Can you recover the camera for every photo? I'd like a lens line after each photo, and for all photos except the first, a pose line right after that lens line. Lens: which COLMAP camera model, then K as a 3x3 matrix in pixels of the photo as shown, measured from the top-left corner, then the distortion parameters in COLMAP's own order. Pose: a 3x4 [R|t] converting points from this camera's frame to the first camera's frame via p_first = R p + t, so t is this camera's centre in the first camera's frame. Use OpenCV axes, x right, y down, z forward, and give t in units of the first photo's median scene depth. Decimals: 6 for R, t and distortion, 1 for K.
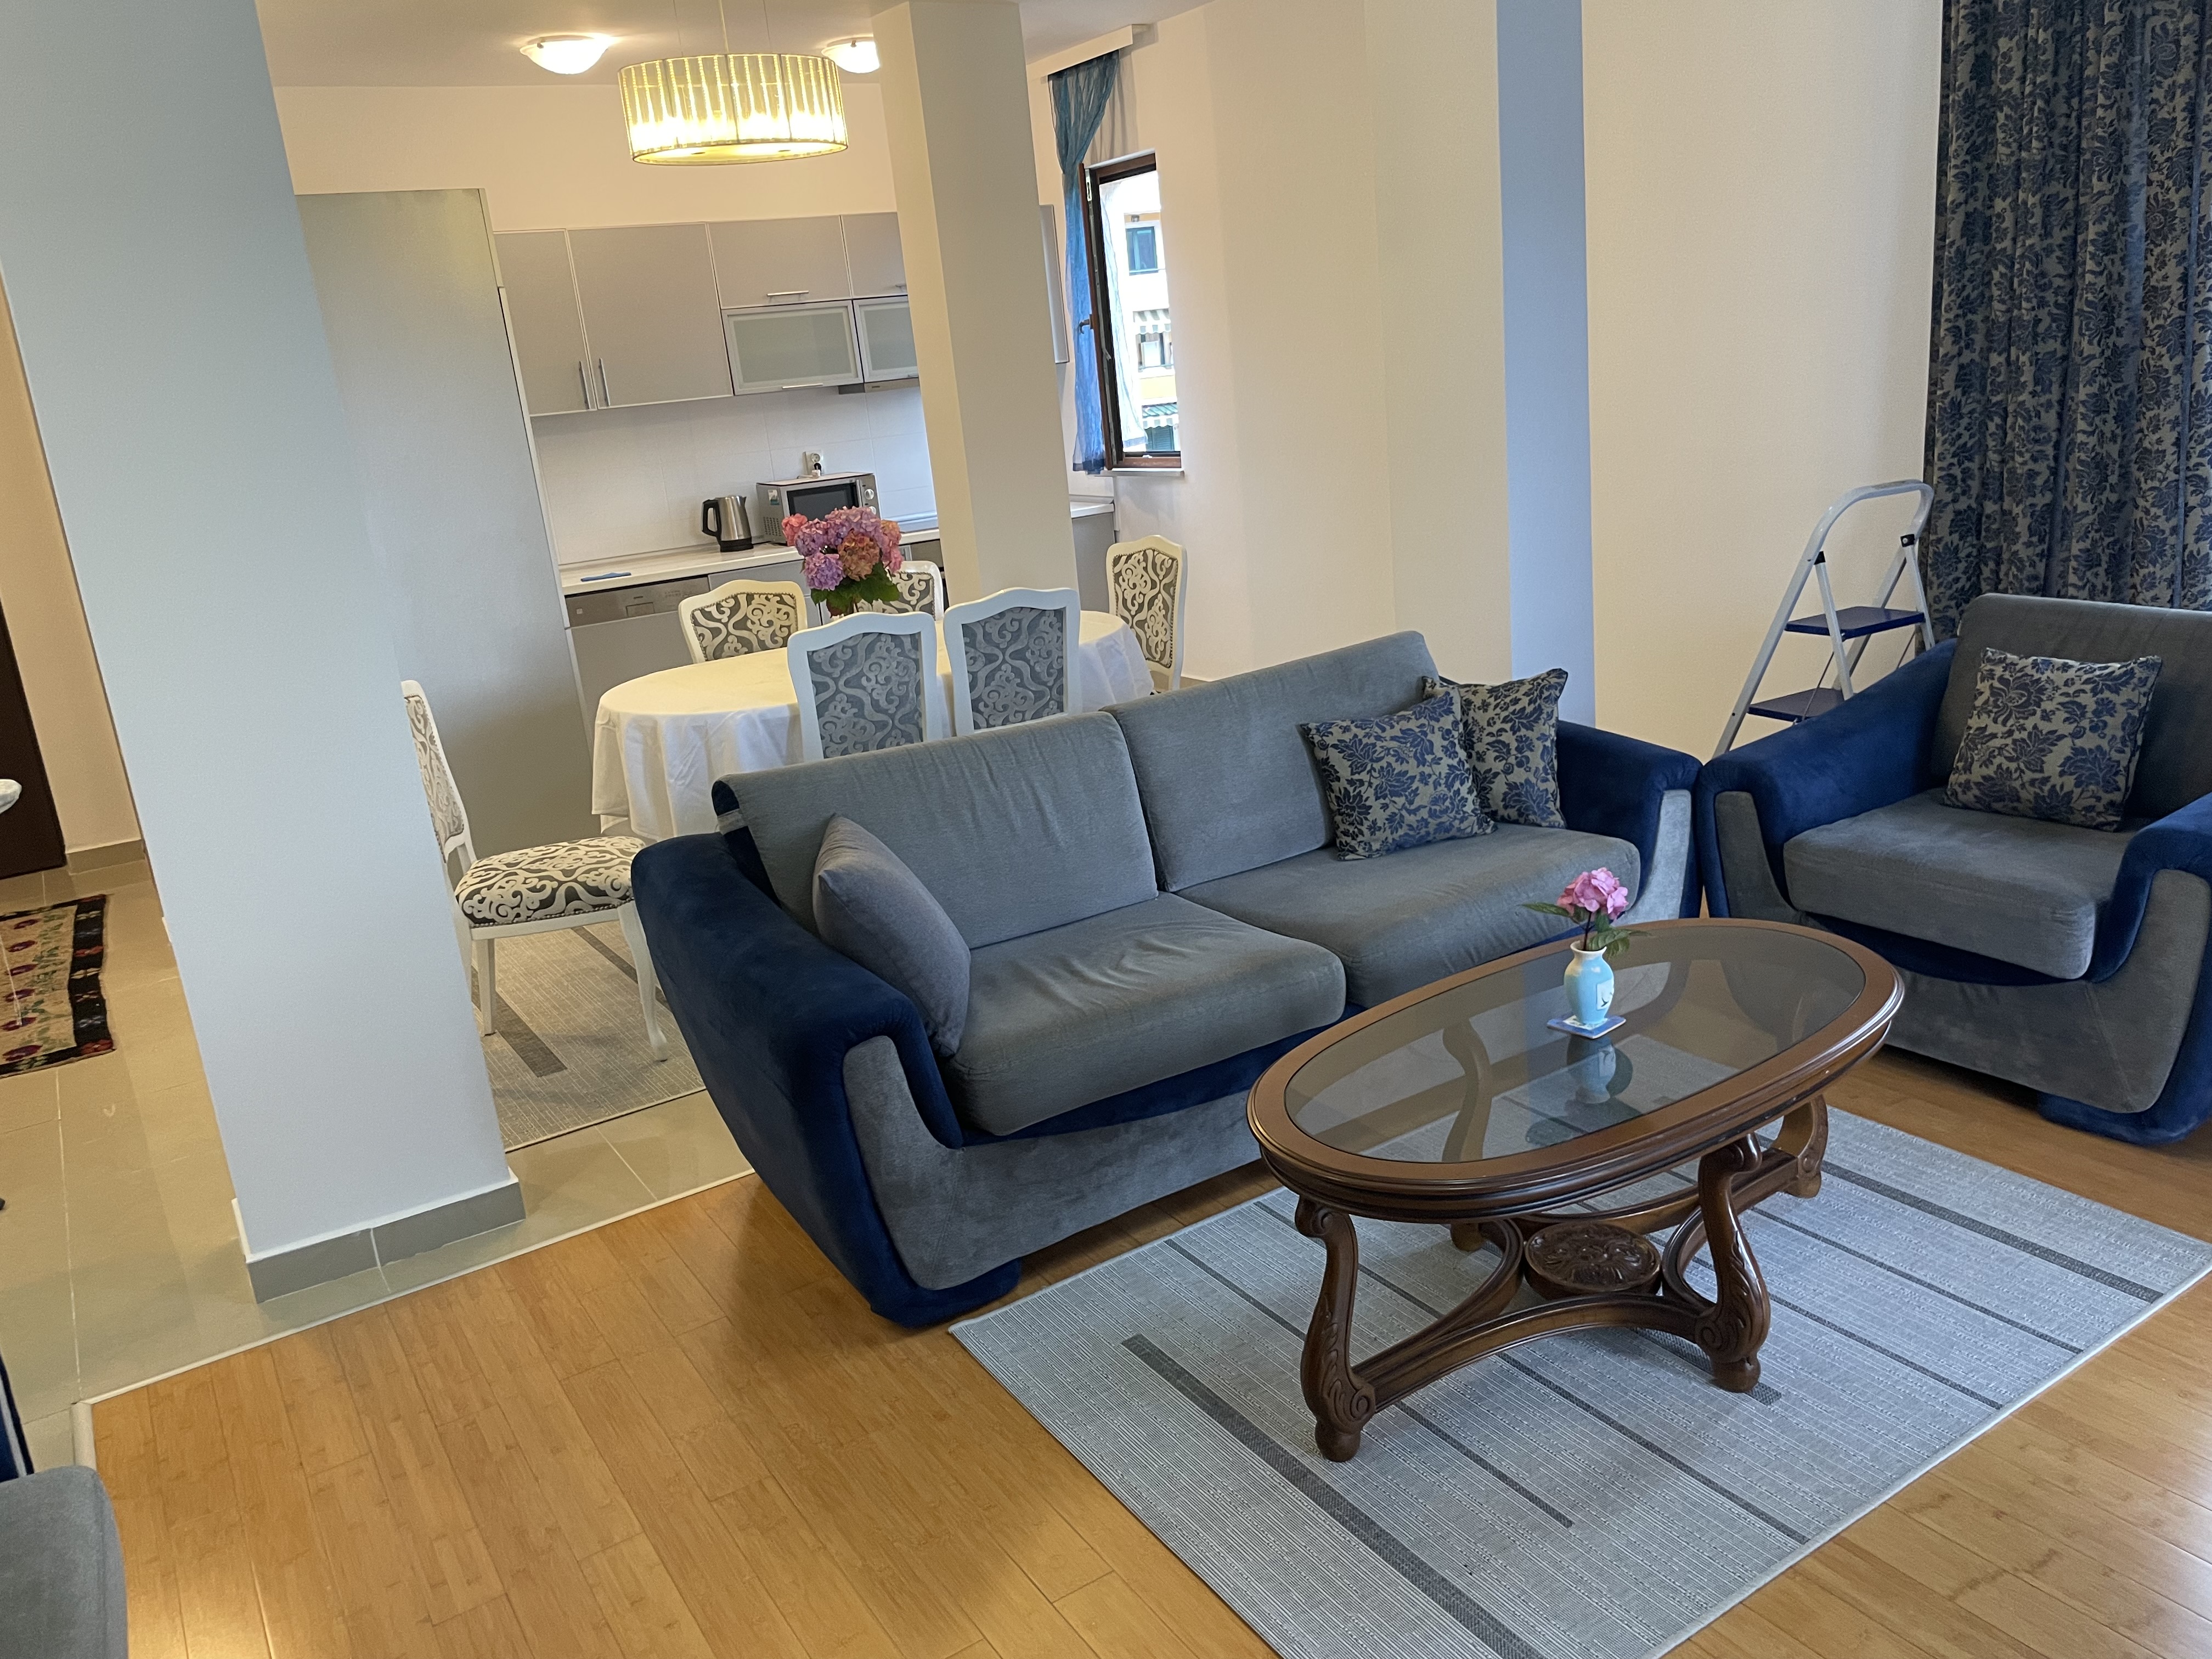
lens RADIAL K [[1690.4, 0, 1106.0], [0, 1690.4, 829.5], [0, 0, 1]] dist [0.109493, -0.156884]
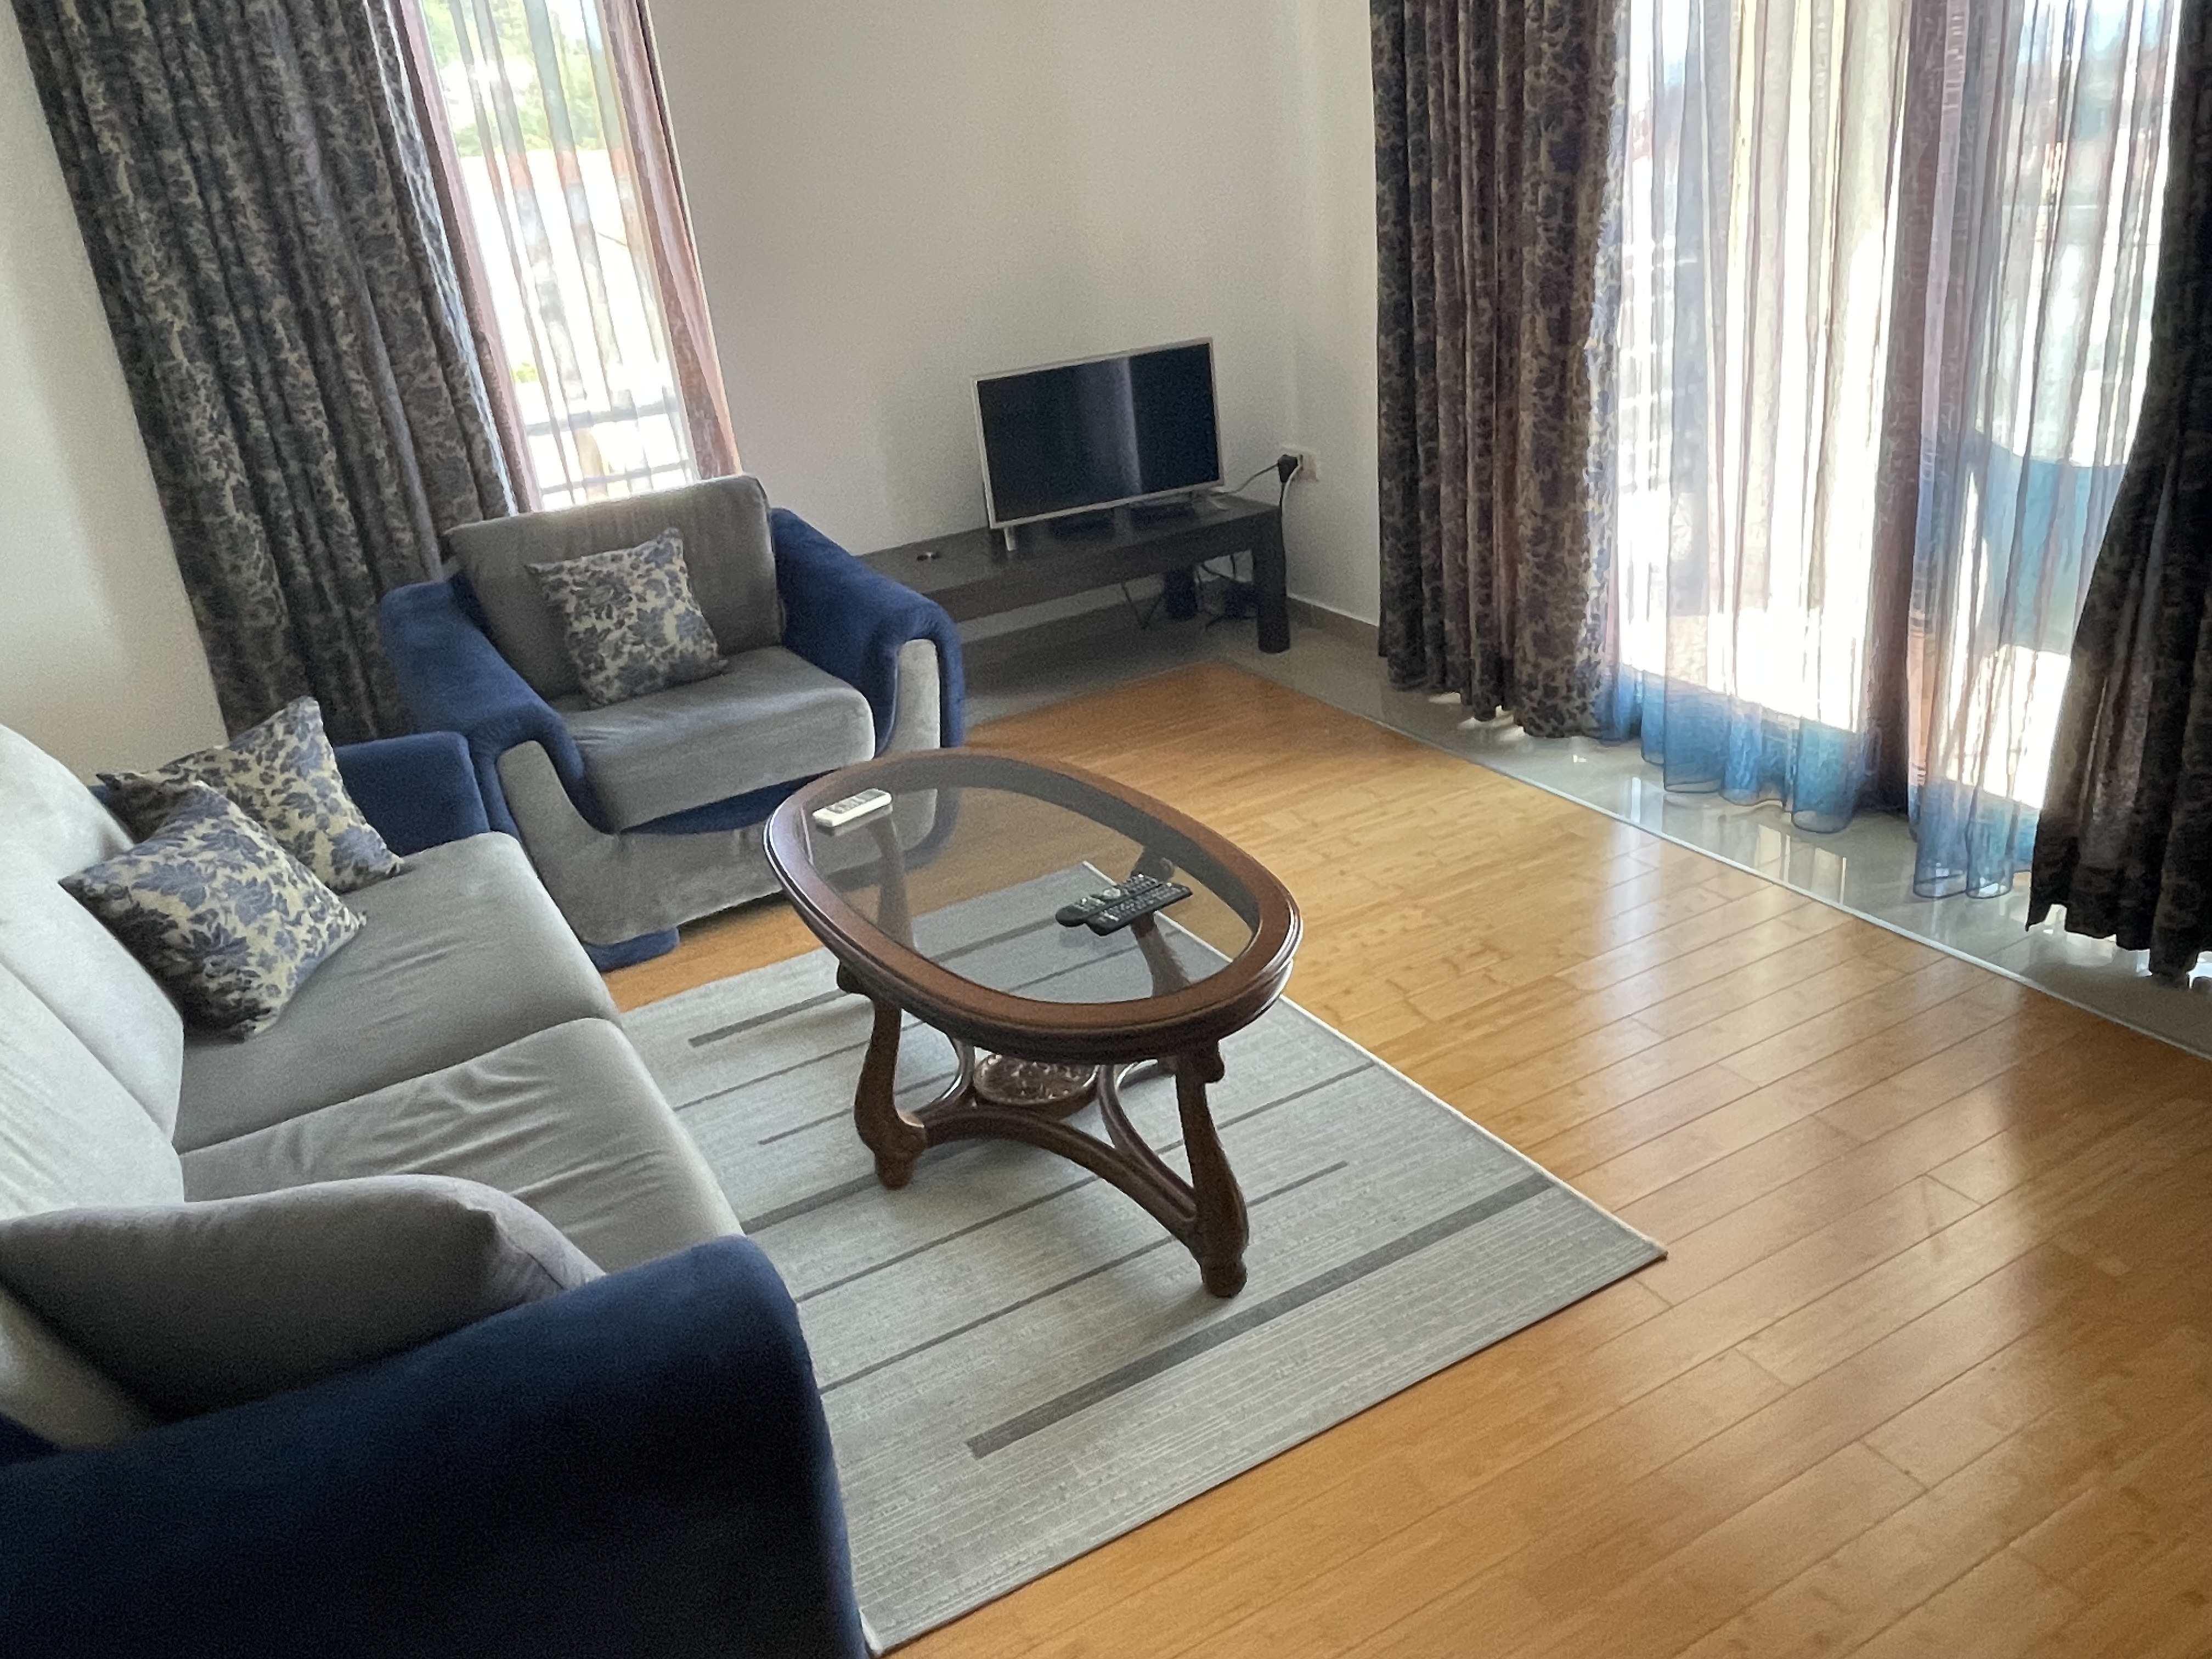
lens RADIAL K [[1683.7, 0, 1106.0], [0, 1683.7, 829.5], [0, 0, 1]] dist [-0.004901, -0.002843]
pose [[0.064394, -0.323887, 0.943902, -0.495637], [0.363922, 0.888348, 0.279997, -0.123790], [-0.929201, 0.325476, 0.175074, 0.556329]]
